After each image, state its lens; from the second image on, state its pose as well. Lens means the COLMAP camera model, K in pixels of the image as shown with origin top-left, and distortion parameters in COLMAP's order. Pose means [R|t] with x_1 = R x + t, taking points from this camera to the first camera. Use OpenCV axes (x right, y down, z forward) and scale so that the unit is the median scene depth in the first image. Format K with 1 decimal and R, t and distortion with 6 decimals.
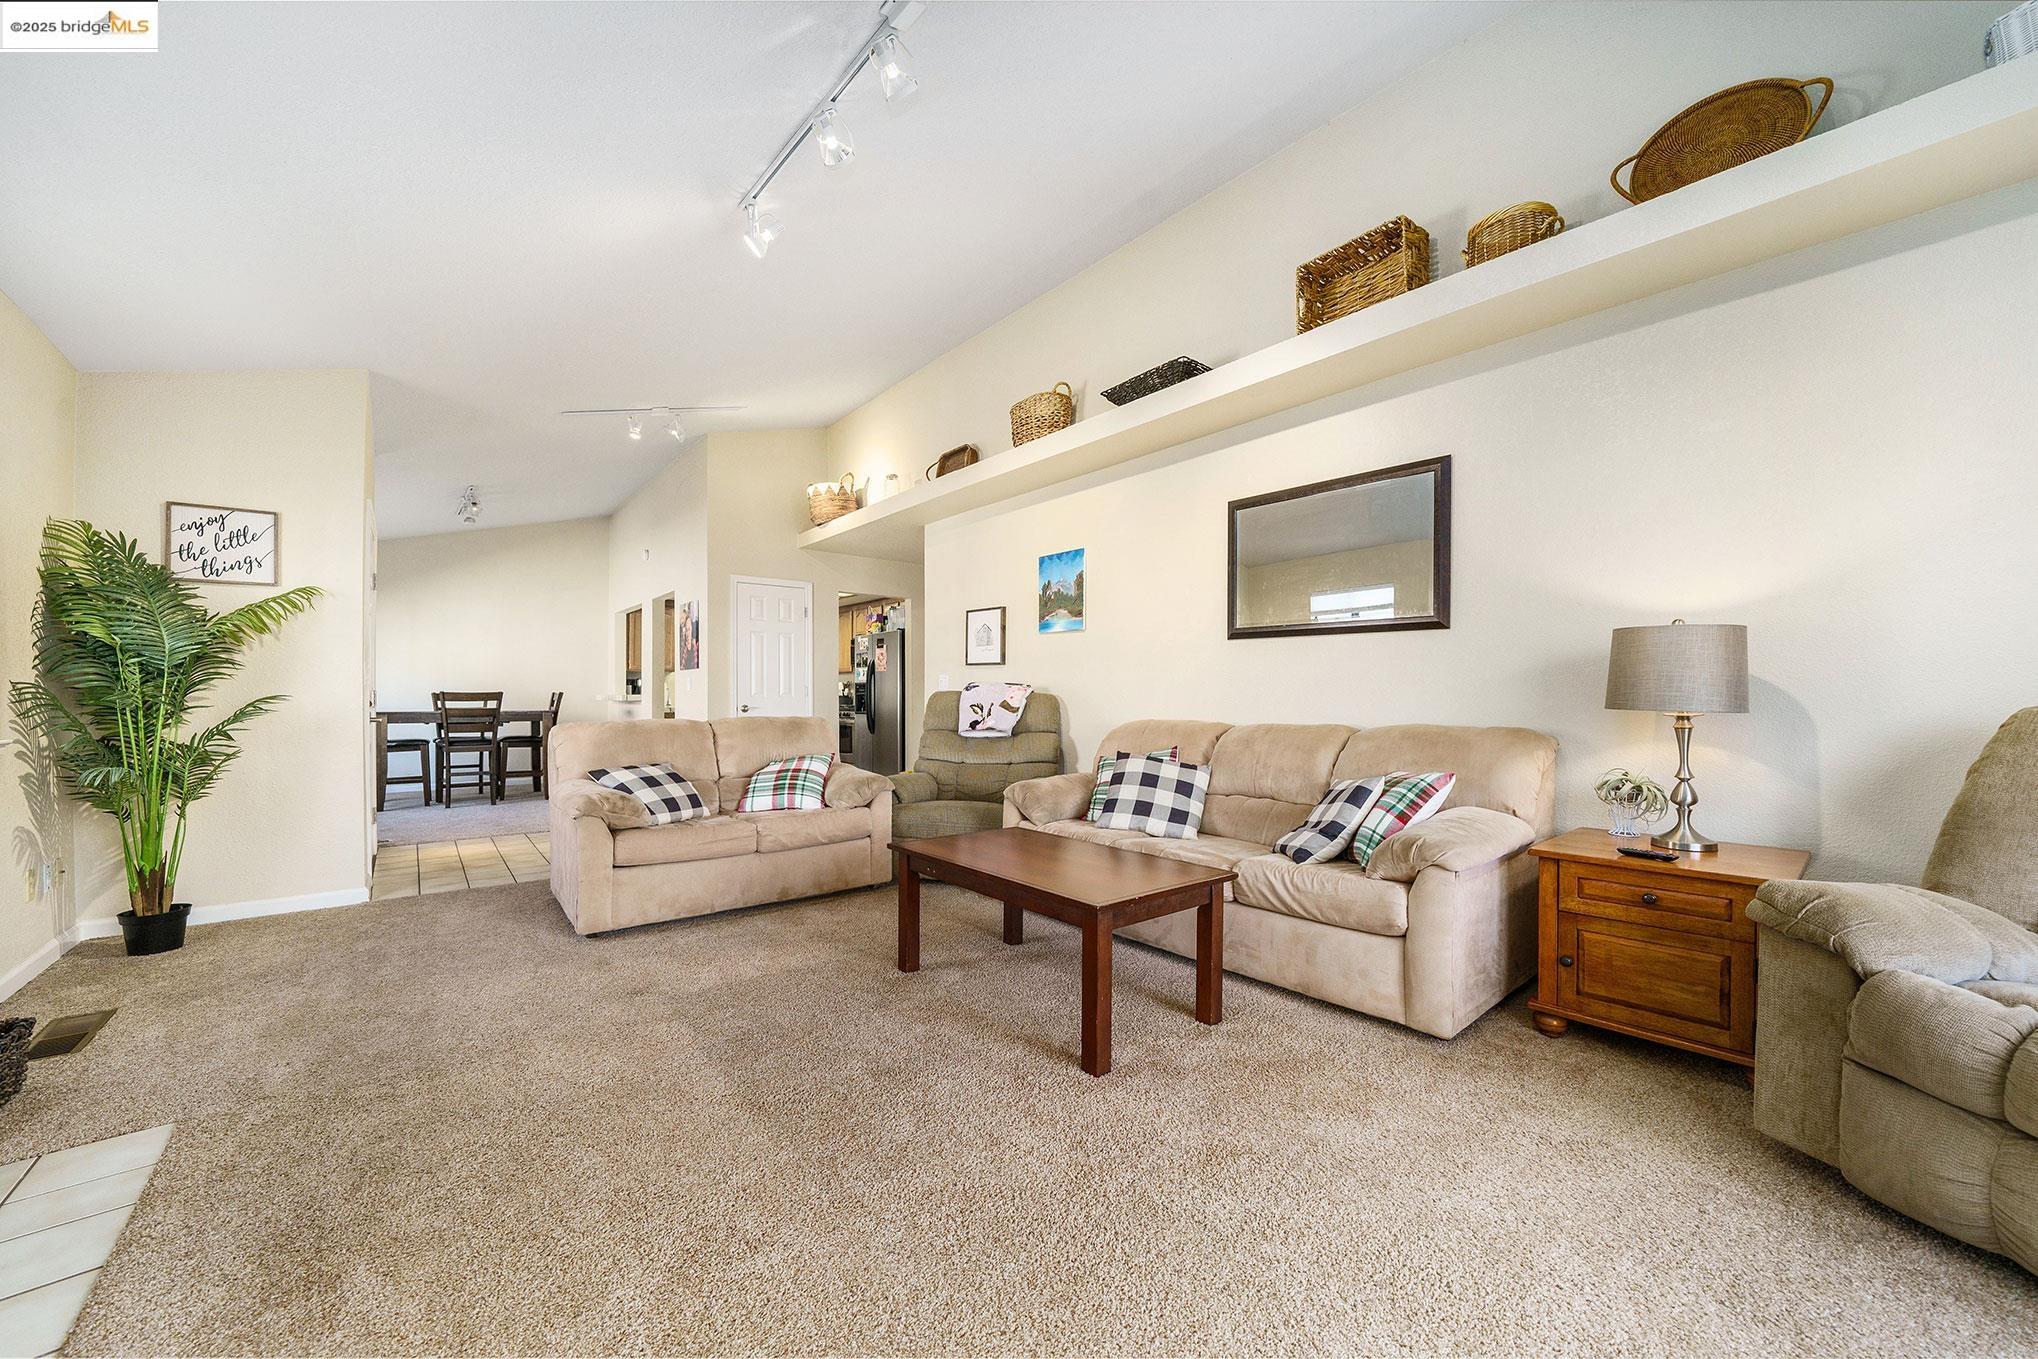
lens RADIAL K [[763.2, 0, 1024.6], [0, 763.2, 689.3], [0, 0, 1]] dist [-0.000876, -0.000074]
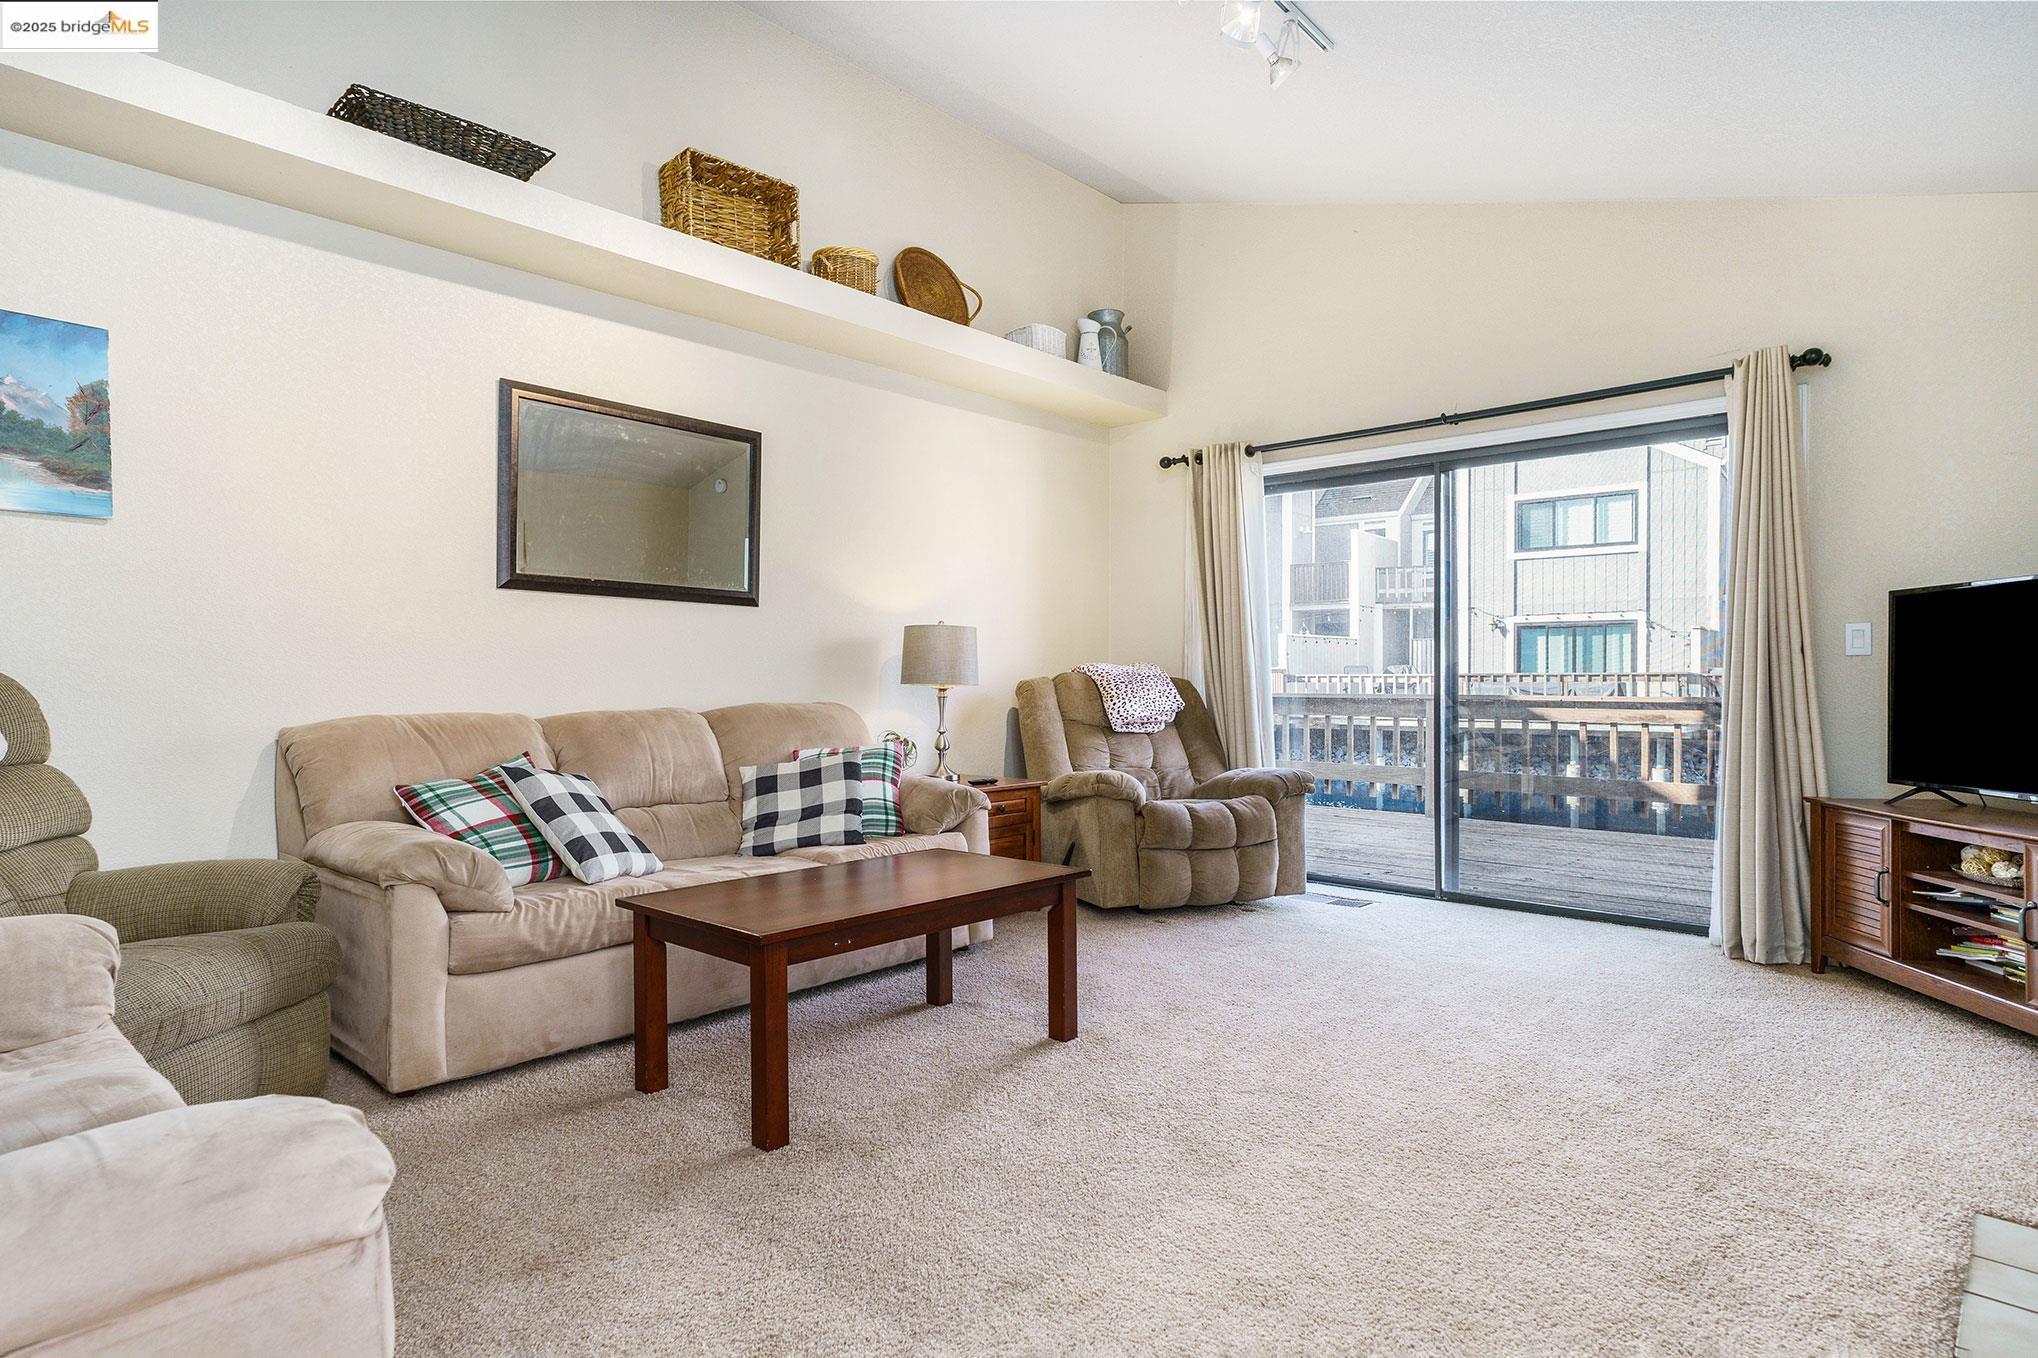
lens RADIAL K [[1133.5, 0, 1013.5], [0, 1133.5, 683.4], [0, 0, 1]] dist [0.005086, 0.000294]
pose [[-0.142703, -0.004834, 0.989754, -0.951985], [-0.008416, 0.999958, 0.003670, 0.011913], [-0.989730, -0.007807, -0.142738, 0.873689]]
